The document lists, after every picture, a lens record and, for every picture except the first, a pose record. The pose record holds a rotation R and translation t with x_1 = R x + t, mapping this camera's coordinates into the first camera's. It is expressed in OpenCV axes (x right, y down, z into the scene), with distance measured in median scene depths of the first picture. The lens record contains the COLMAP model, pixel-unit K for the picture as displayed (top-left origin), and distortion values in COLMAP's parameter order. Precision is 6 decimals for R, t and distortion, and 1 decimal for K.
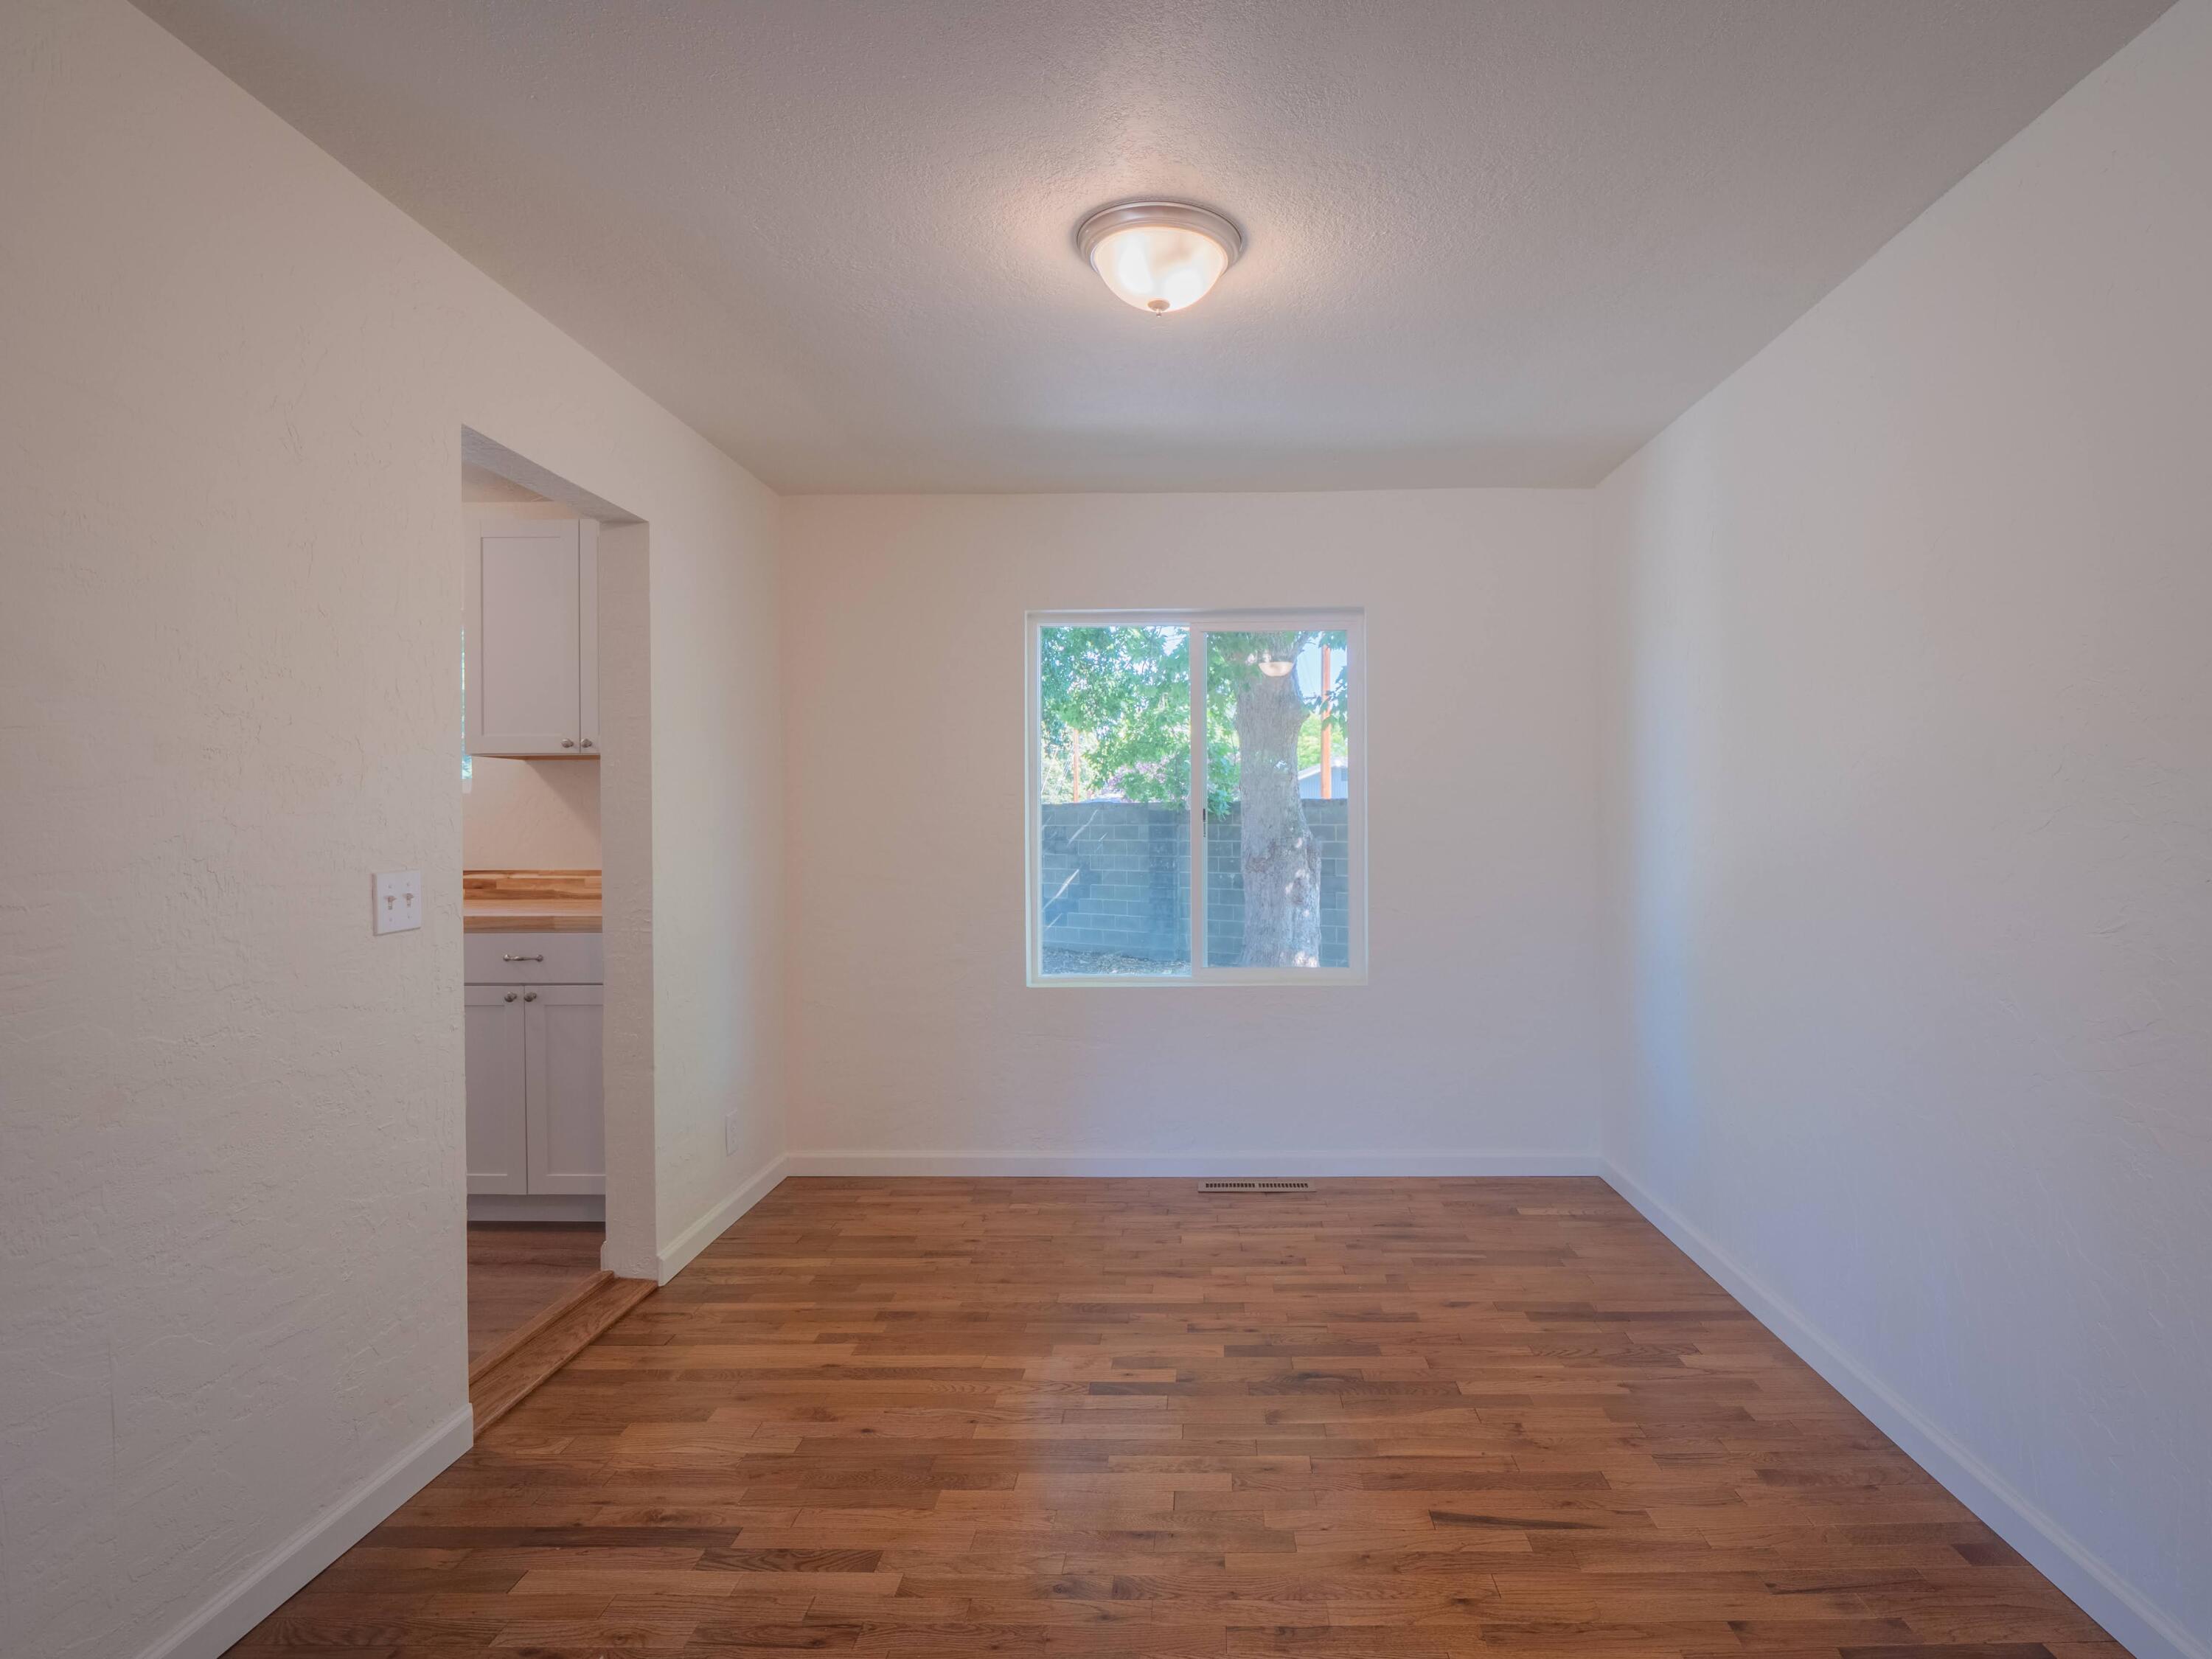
lens RADIAL K [[1082.2, 0, 1182.7], [0, 1082.2, 842.6], [0, 0, 1]] dist [-0.008492, -0.004088]
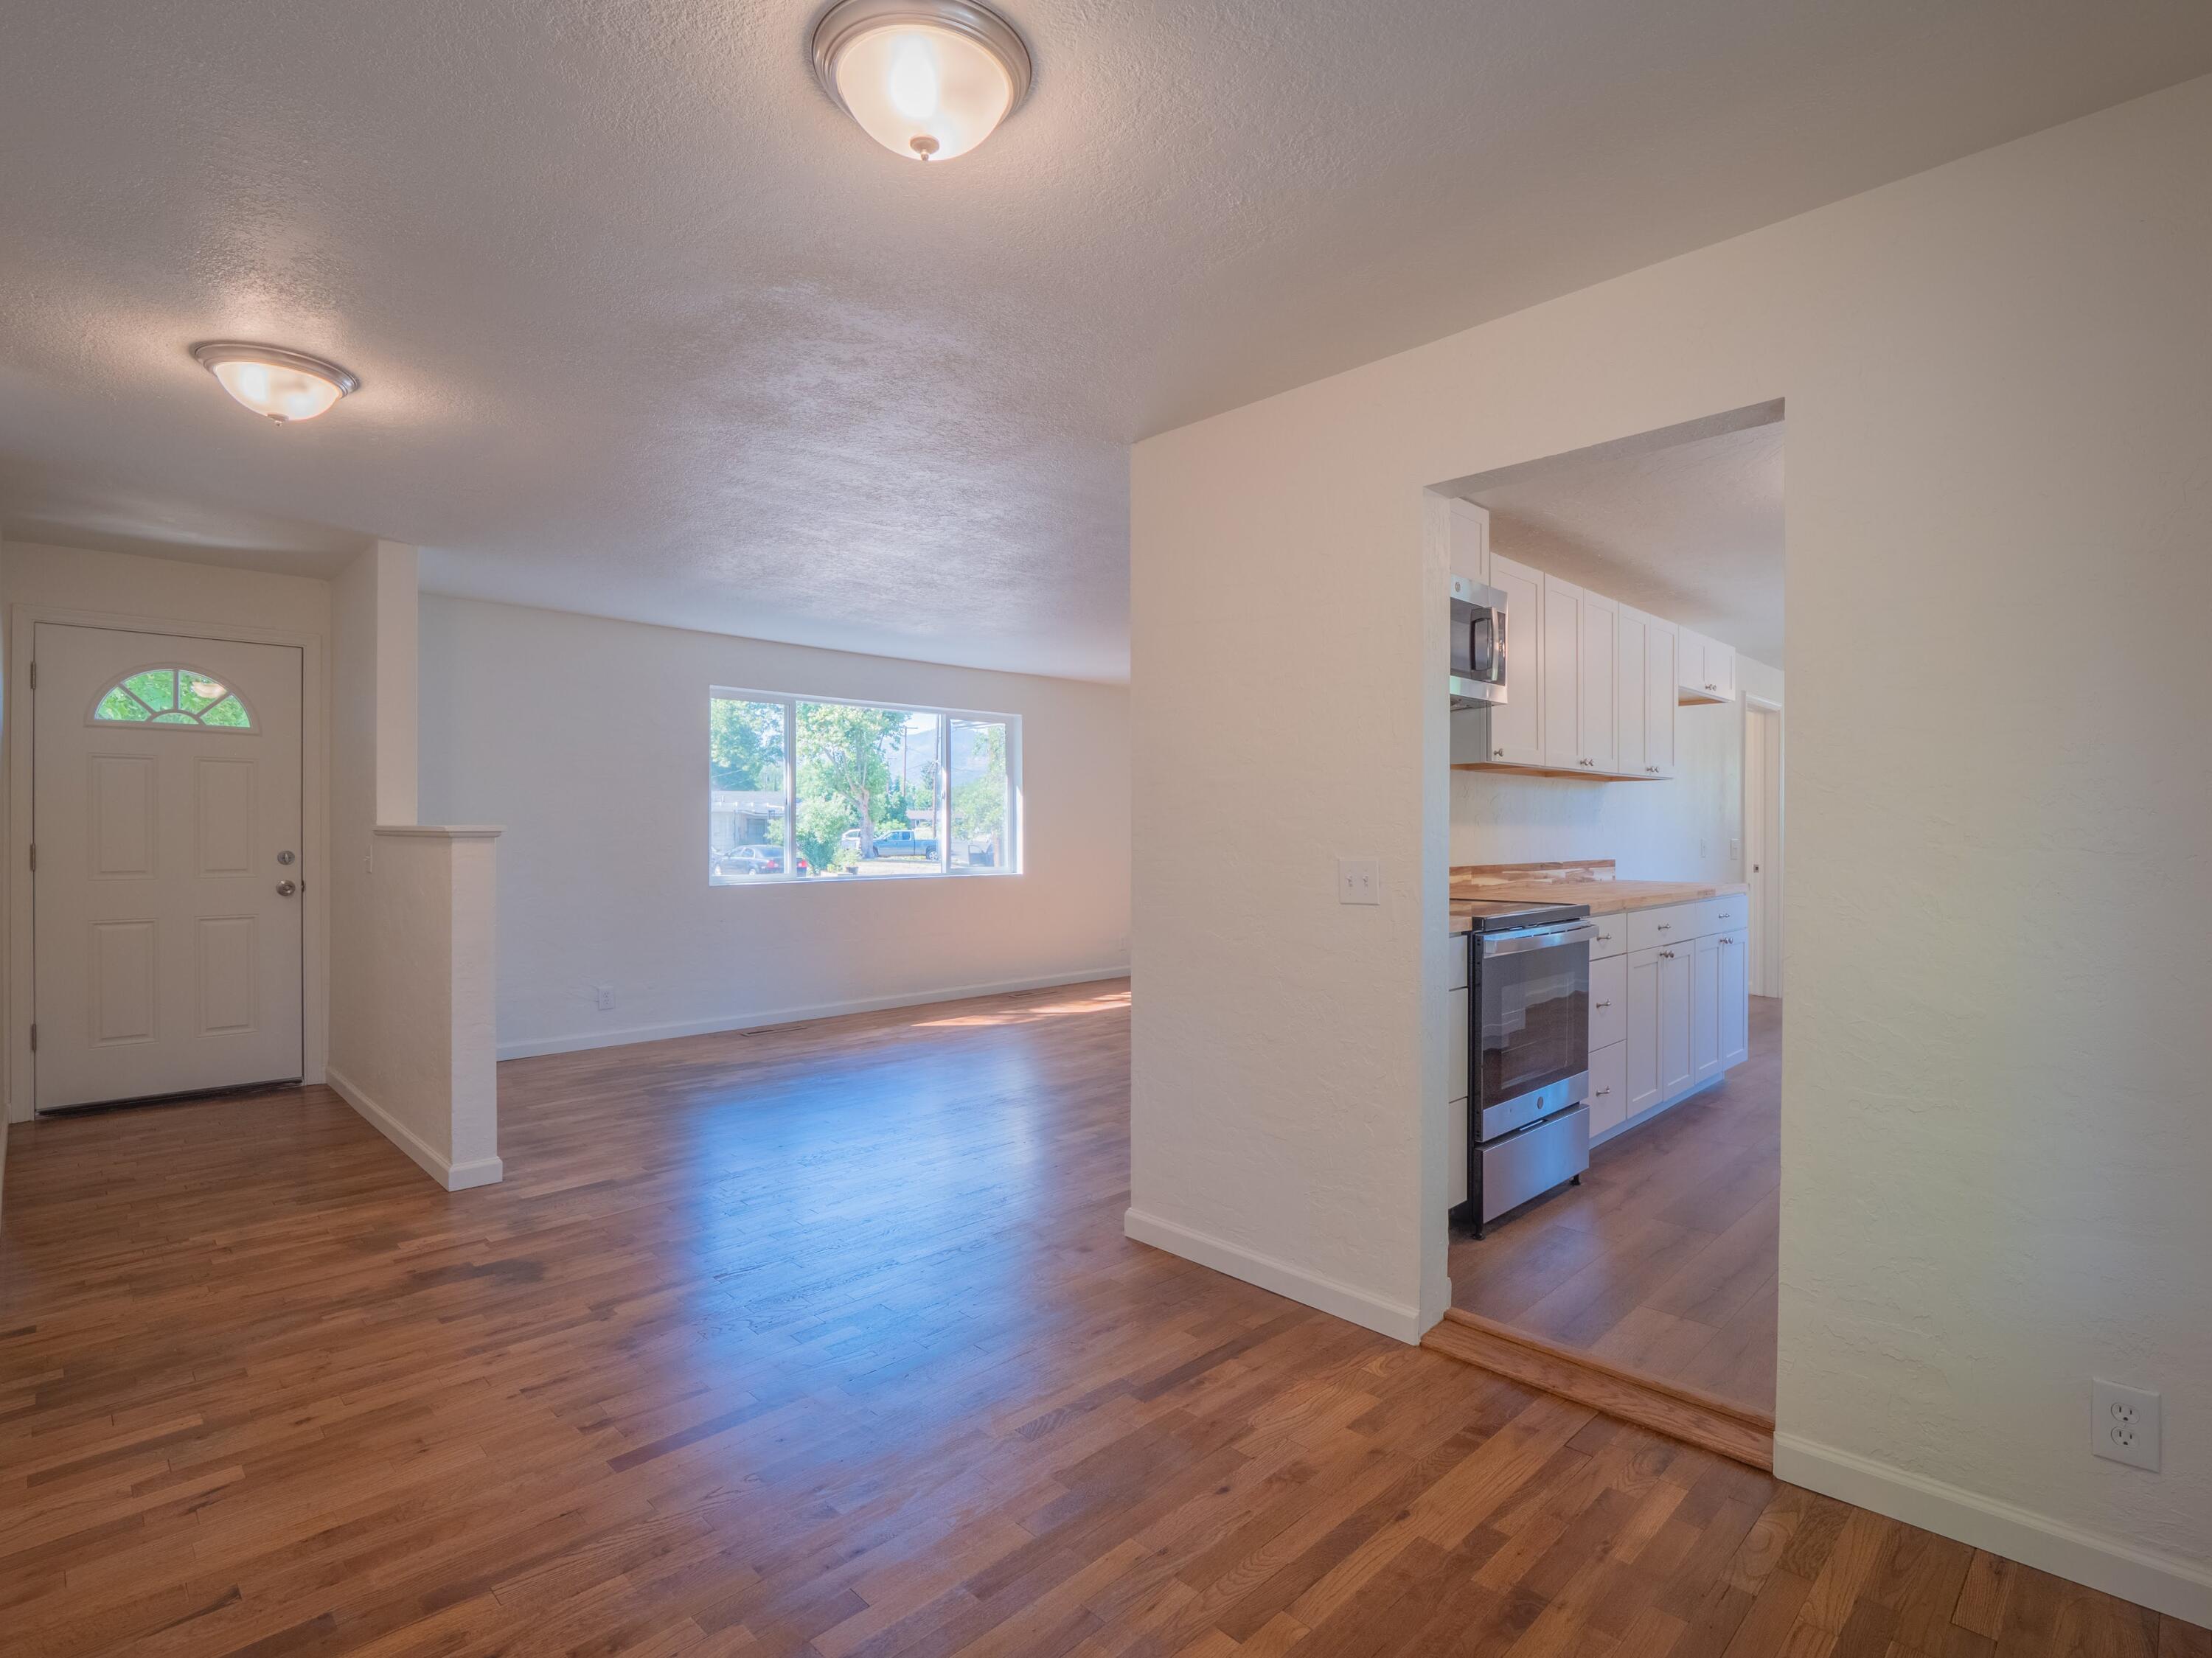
lens RADIAL K [[1082.2, 0, 1127.0], [0, 1082.2, 836.9], [0, 0, 1]] dist [-0.008492, -0.004088]
pose [[-0.678980, 0.005896, -0.734134, 0.330497], [-0.010963, 0.999775, 0.018168, -0.018482], [0.734075, 0.020384, -0.678762, 1.189685]]
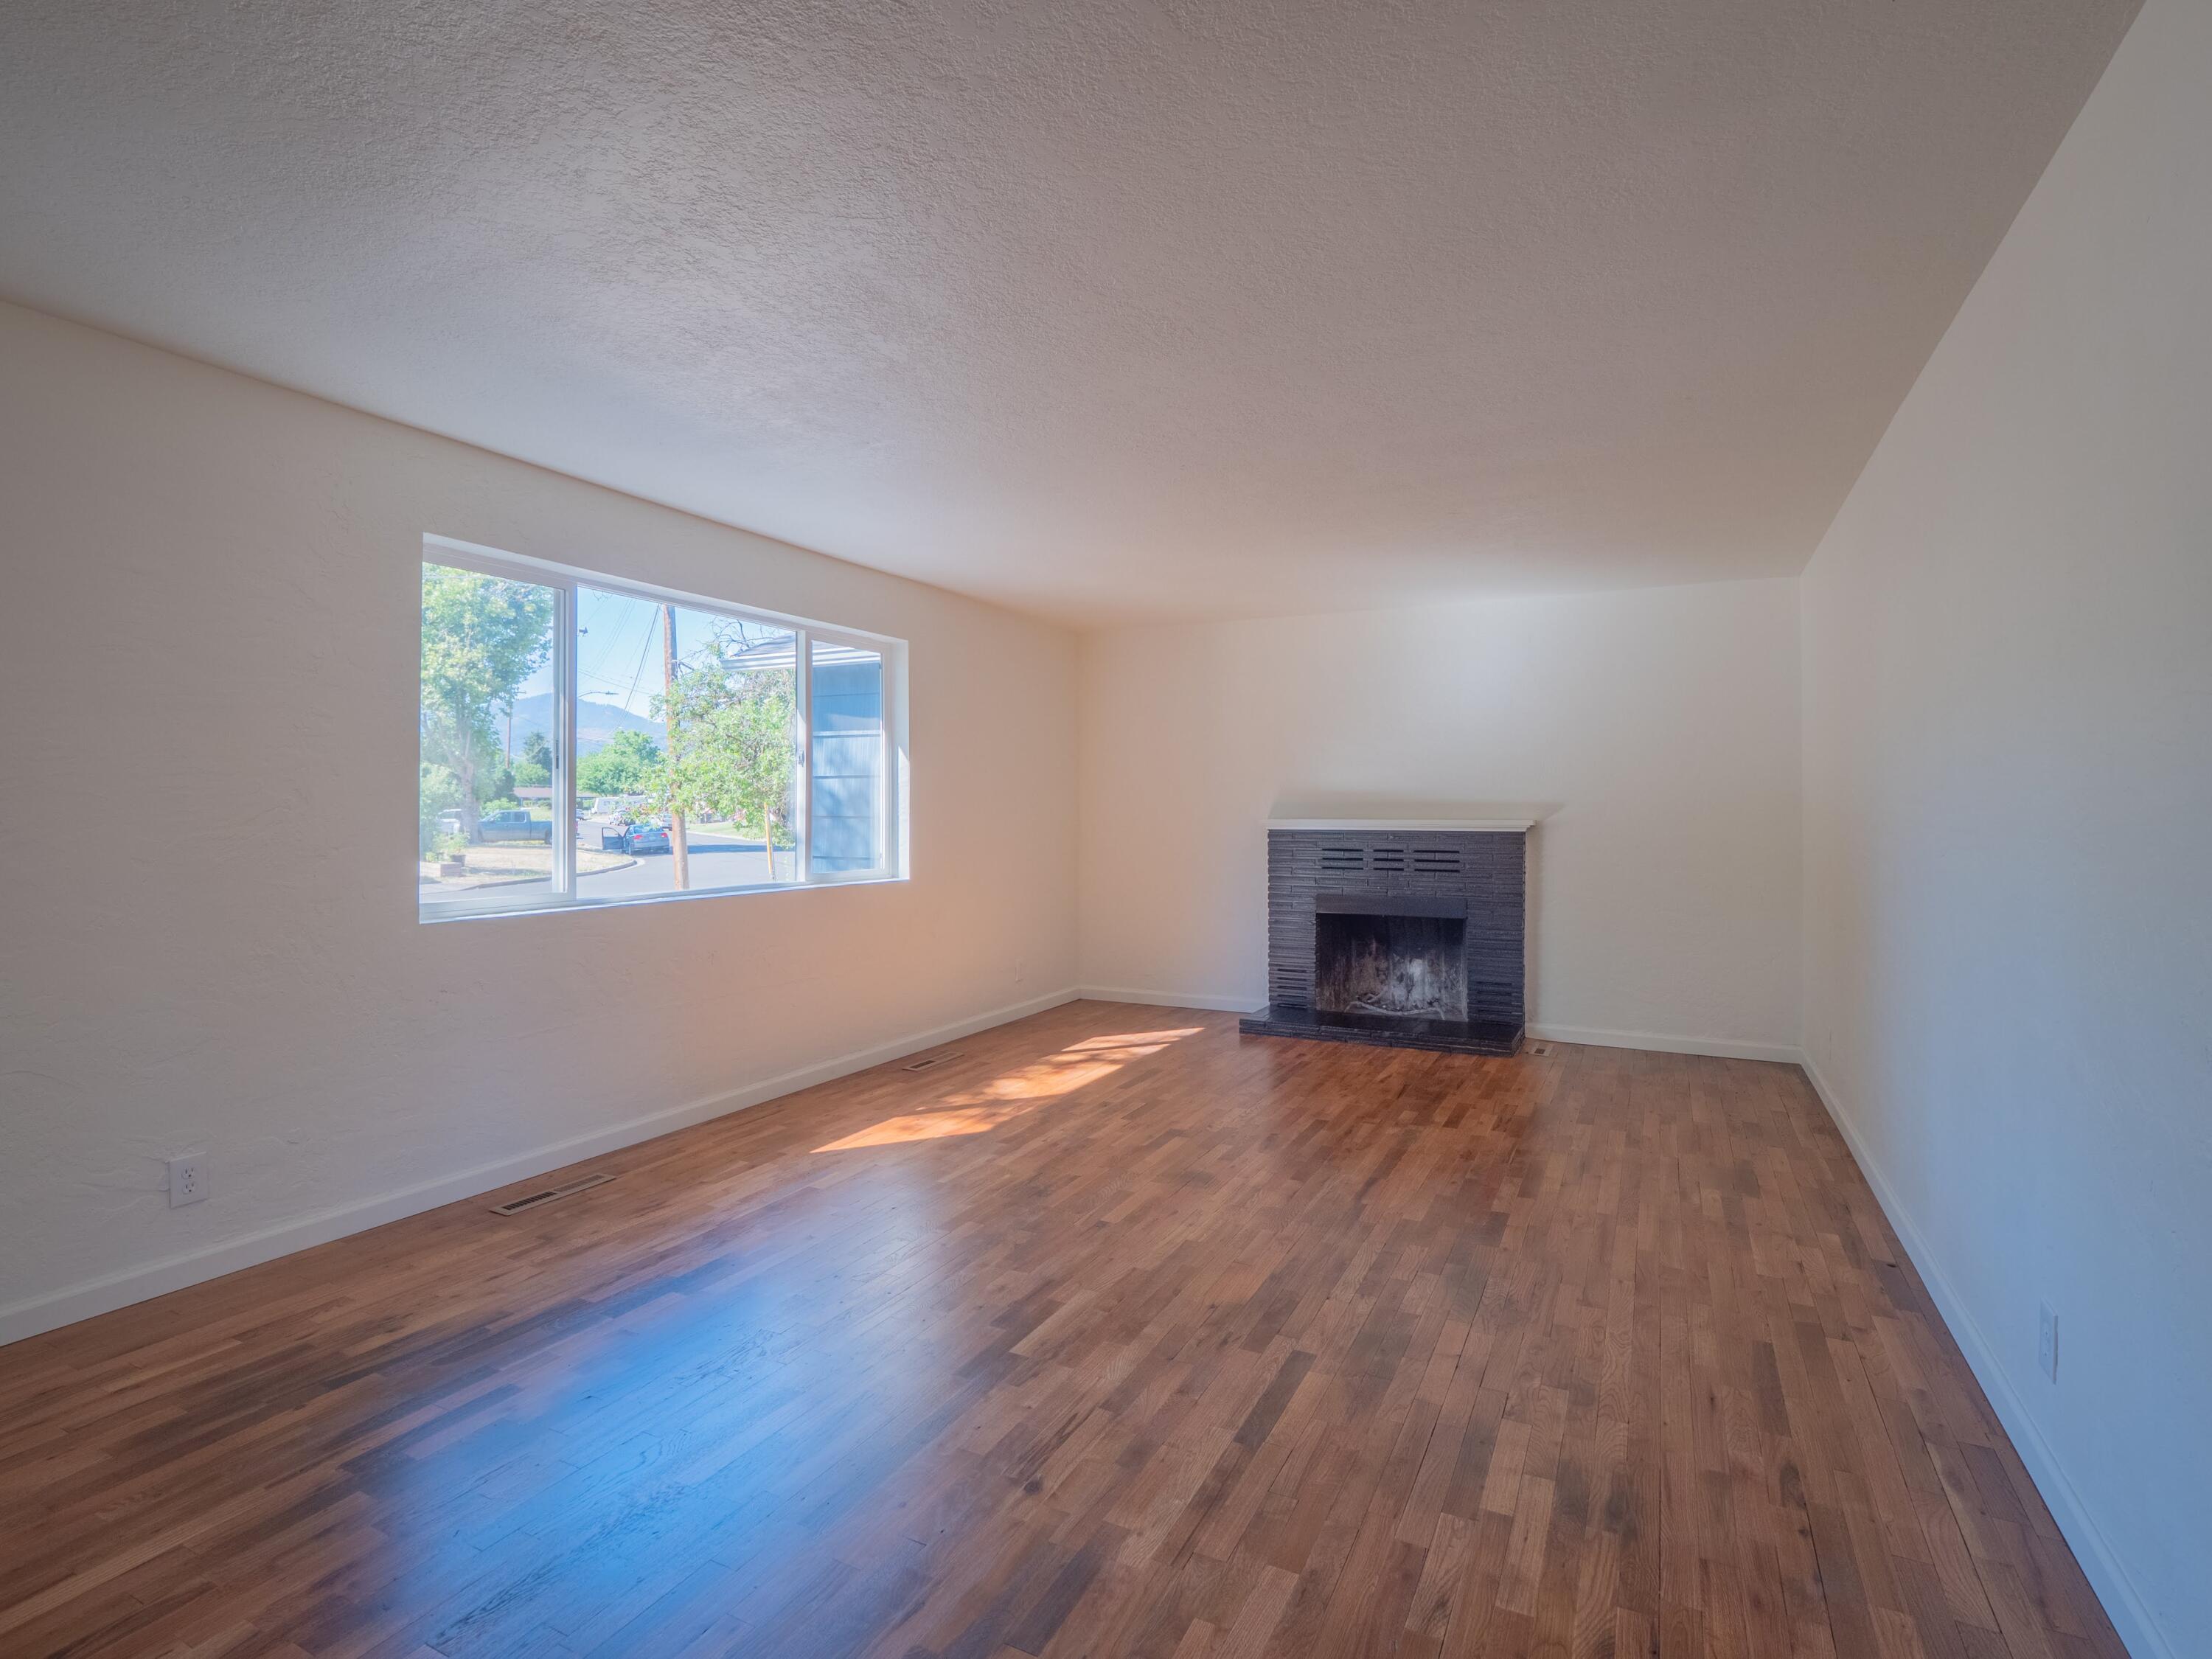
lens RADIAL K [[1082.2, 0, 1098.0], [0, 1082.2, 812.1], [0, 0, 1]] dist [-0.008492, -0.004088]
pose [[-0.423083, 0.000361, -0.906091, 0.253259], [-0.016999, 0.999821, 0.008336, -0.015048], [0.905932, 0.018930, -0.423001, 0.939775]]
